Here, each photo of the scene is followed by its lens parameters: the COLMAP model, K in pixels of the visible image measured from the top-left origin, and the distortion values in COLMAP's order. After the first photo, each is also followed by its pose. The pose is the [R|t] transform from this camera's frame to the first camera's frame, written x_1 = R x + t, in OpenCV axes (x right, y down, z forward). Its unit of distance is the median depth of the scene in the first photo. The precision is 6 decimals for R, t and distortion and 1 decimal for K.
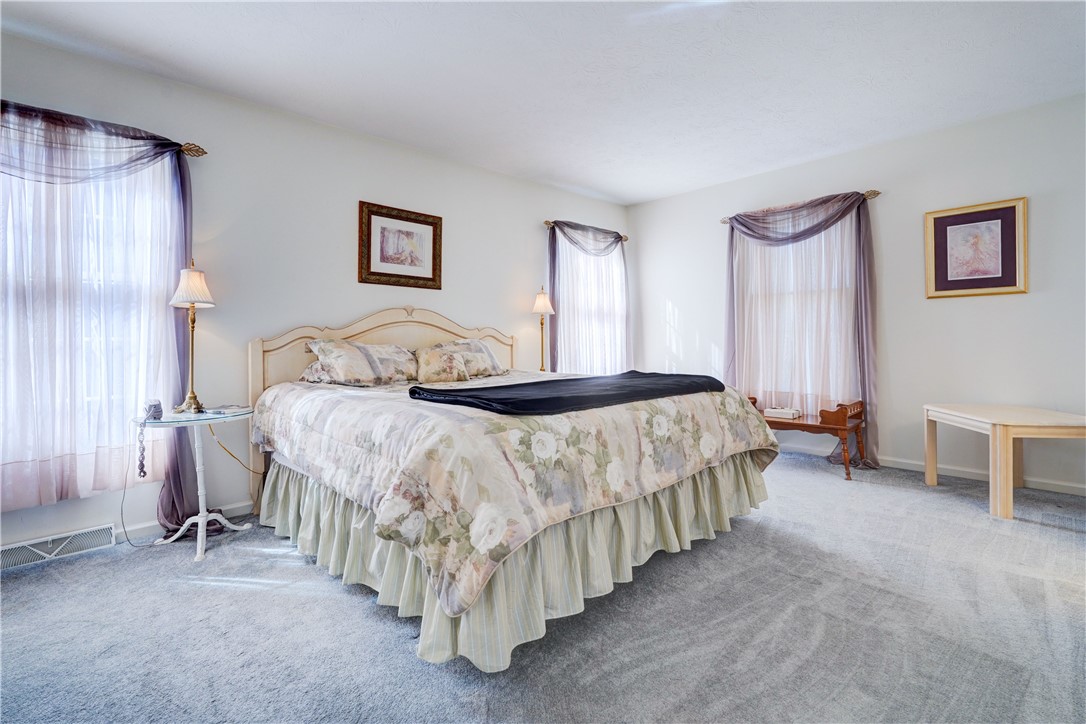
lens RADIAL K [[495.3, 0, 531.6], [0, 495.3, 339.1], [0, 0, 1]] dist [-0.015082, 0.006811]
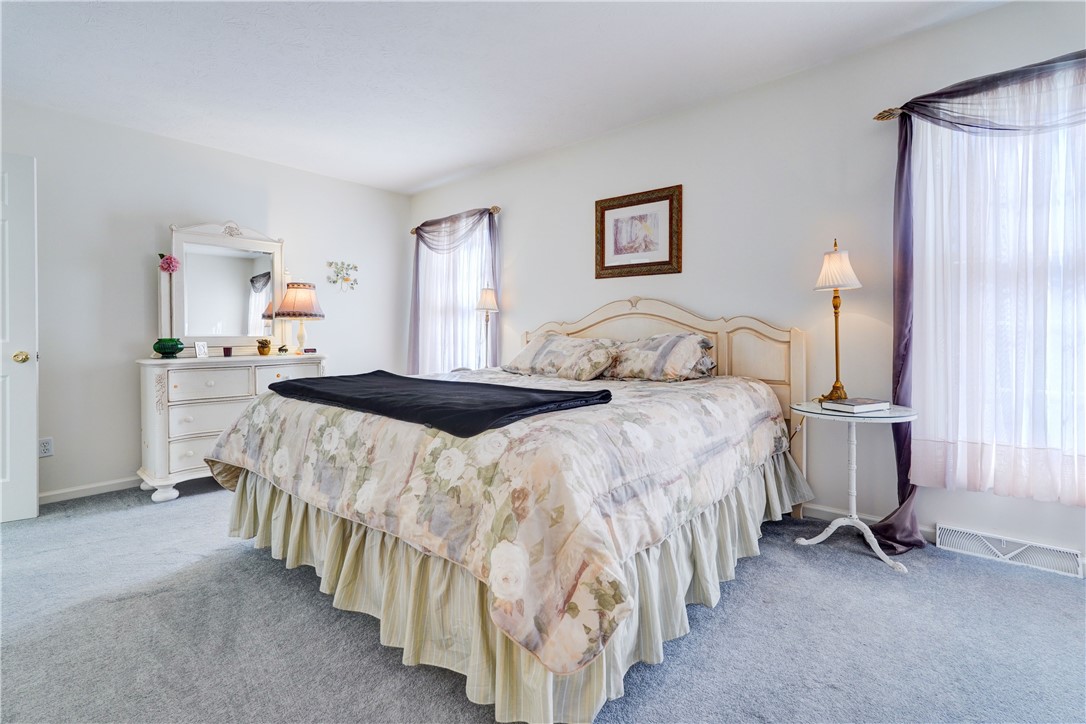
lens RADIAL K [[495.3, 0, 538.0], [0, 495.3, 332.7], [0, 0, 1]] dist [-0.015082, 0.006811]
pose [[0.117548, 0.006985, -0.993043, 0.663926], [0.004625, 0.999961, 0.007581, -0.007937], [0.993056, -0.005484, 0.117511, 0.727145]]
